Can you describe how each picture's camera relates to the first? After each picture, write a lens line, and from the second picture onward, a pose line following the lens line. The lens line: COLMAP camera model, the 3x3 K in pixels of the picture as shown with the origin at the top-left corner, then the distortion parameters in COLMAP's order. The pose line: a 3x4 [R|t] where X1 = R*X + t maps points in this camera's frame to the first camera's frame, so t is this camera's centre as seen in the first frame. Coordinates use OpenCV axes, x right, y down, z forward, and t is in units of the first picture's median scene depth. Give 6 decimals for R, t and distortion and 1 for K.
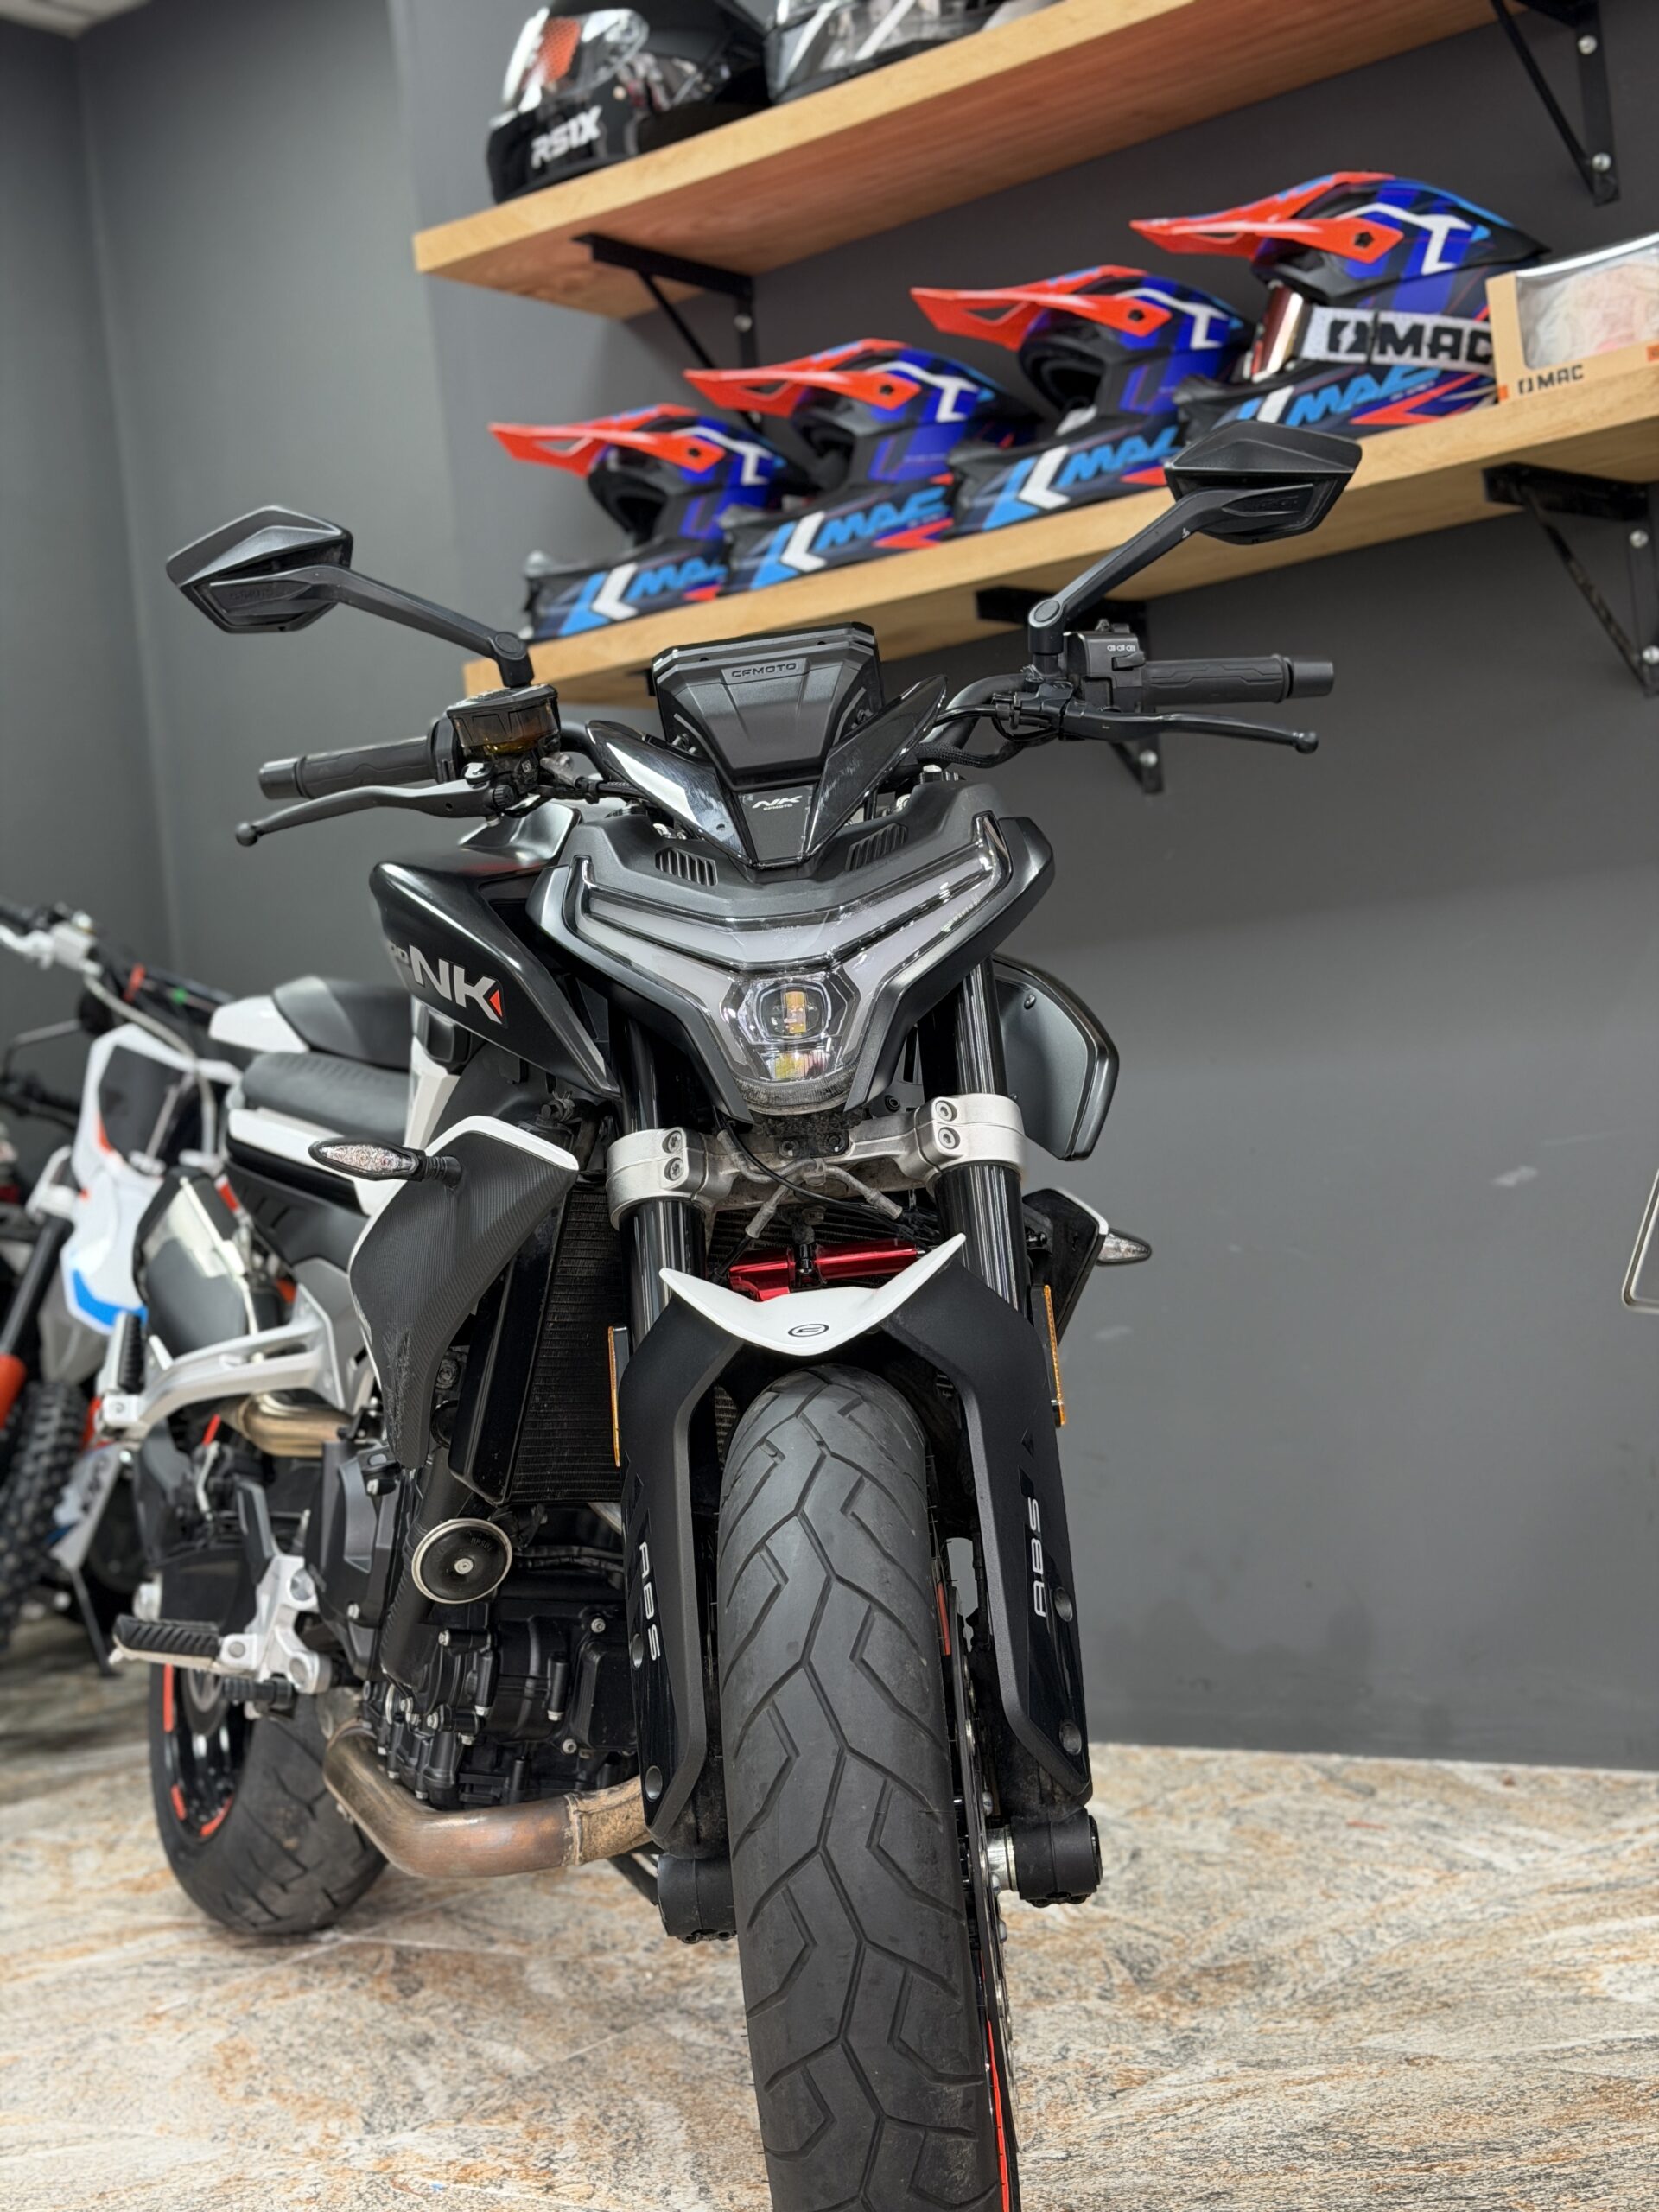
lens RADIAL K [[3089.6, 0, 829.5], [0, 3089.6, 1106.0], [0, 0, 1]] dist [0.016315, 0.128486]
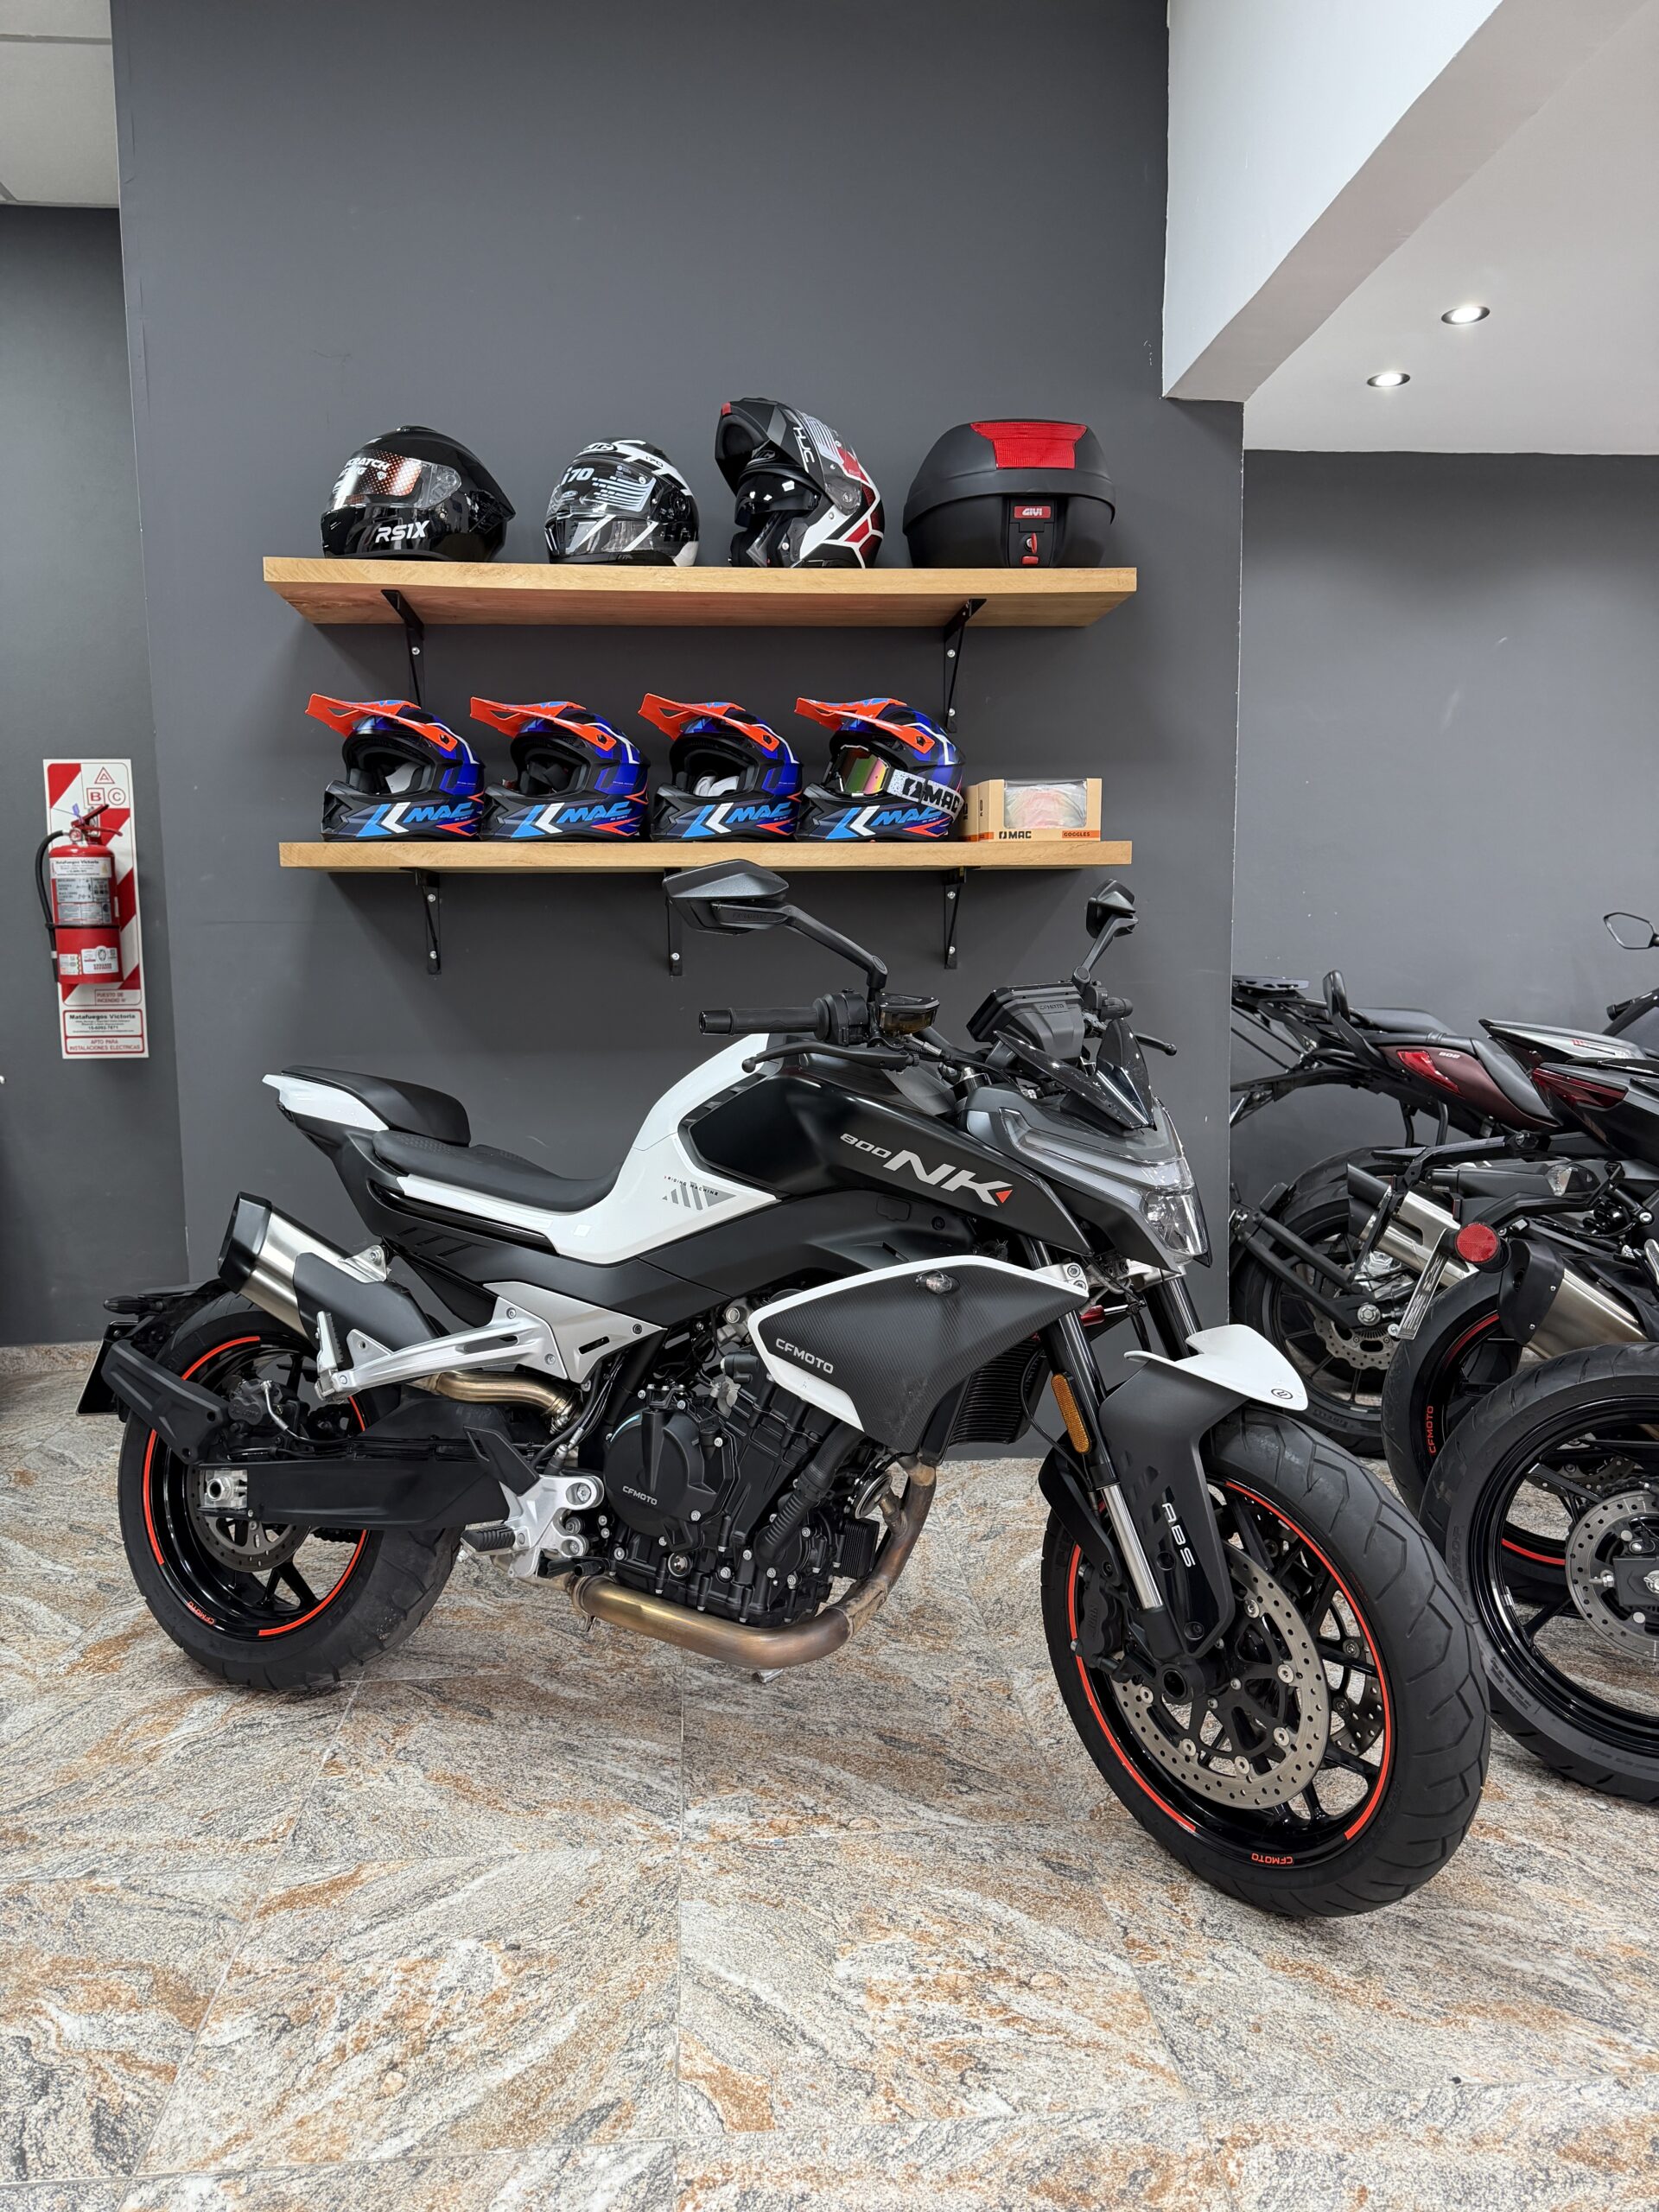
lens RADIAL K [[1541.6, 0, 829.2], [0, 1541.6, 1146.1], [0, 0, 1]] dist [0.001014, -0.000348]
pose [[0.736929, 0.018742, 0.675710, -0.568395], [-0.076890, 0.995452, 0.056246, -0.075810], [-0.671583, -0.093405, 0.735018, 0.306146]]
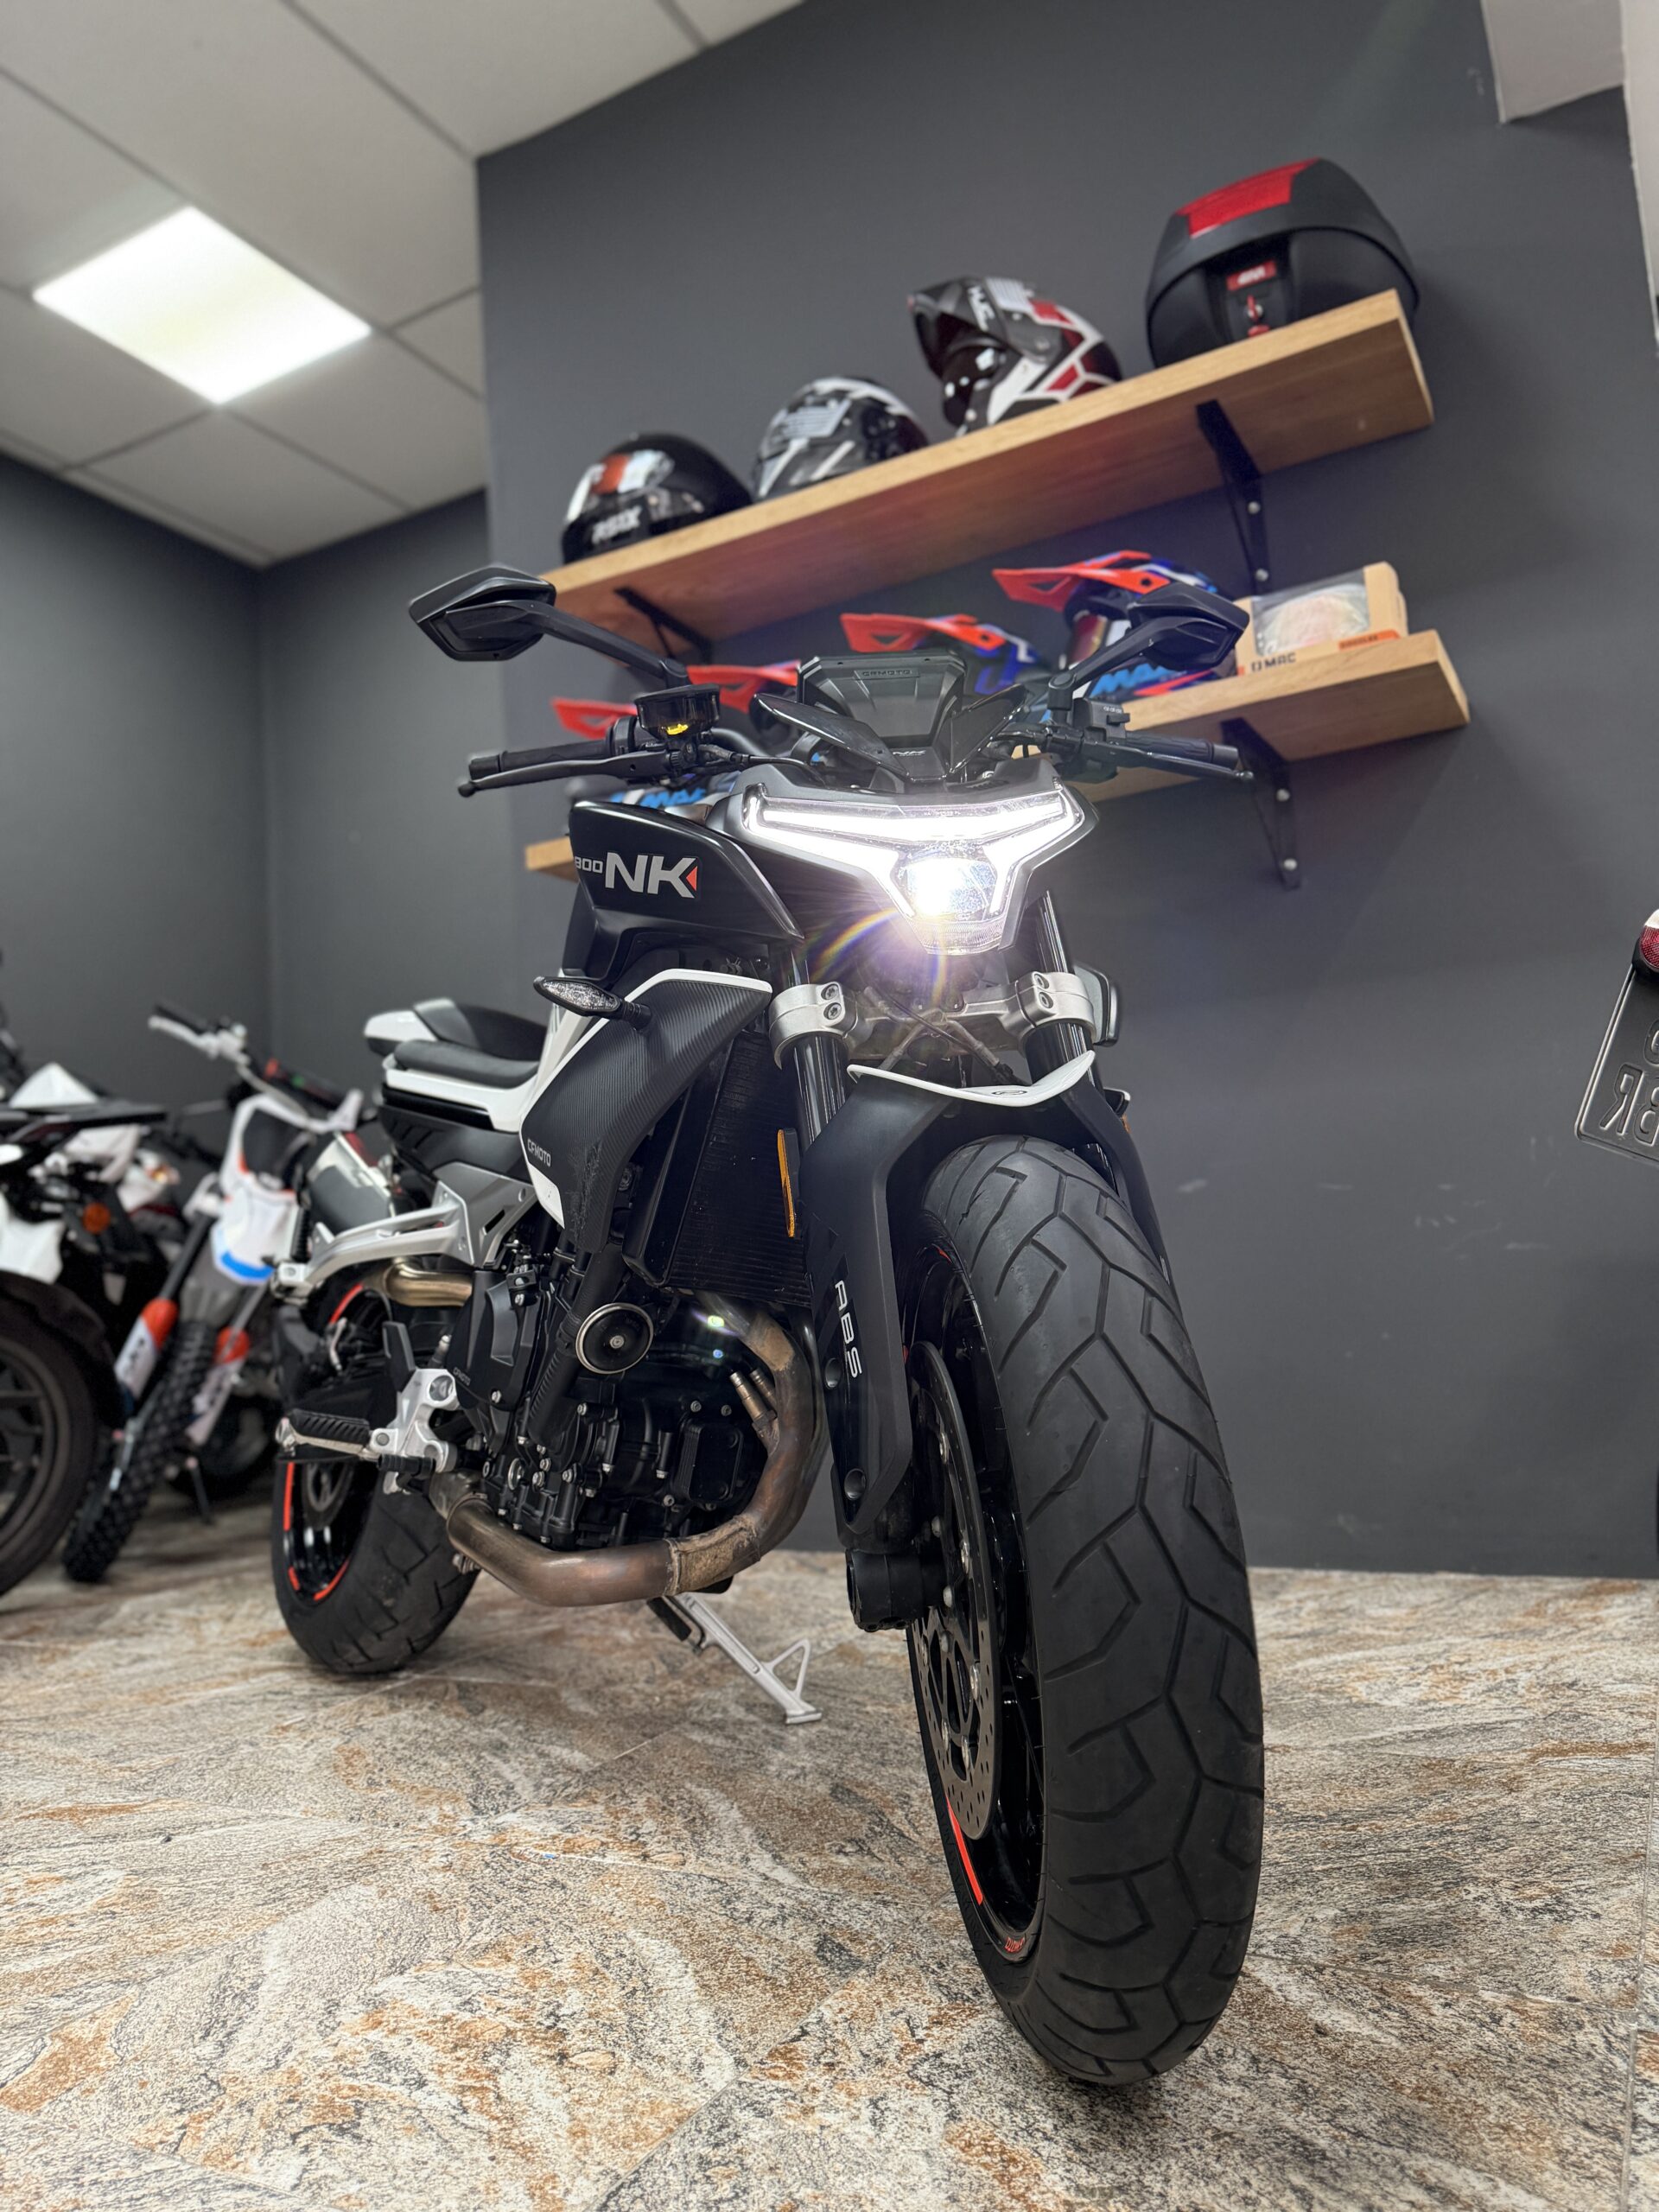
lens RADIAL K [[1581.3, 0, 811.6], [0, 1581.3, 1096.6], [0, 0, 1]] dist [0.001389, -0.005772]
pose [[0.987911, 0.058387, 0.143607, -0.107478], [-0.041355, 0.992050, -0.118854, 0.095036], [-0.149405, 0.111479, 0.982472, 0.266127]]
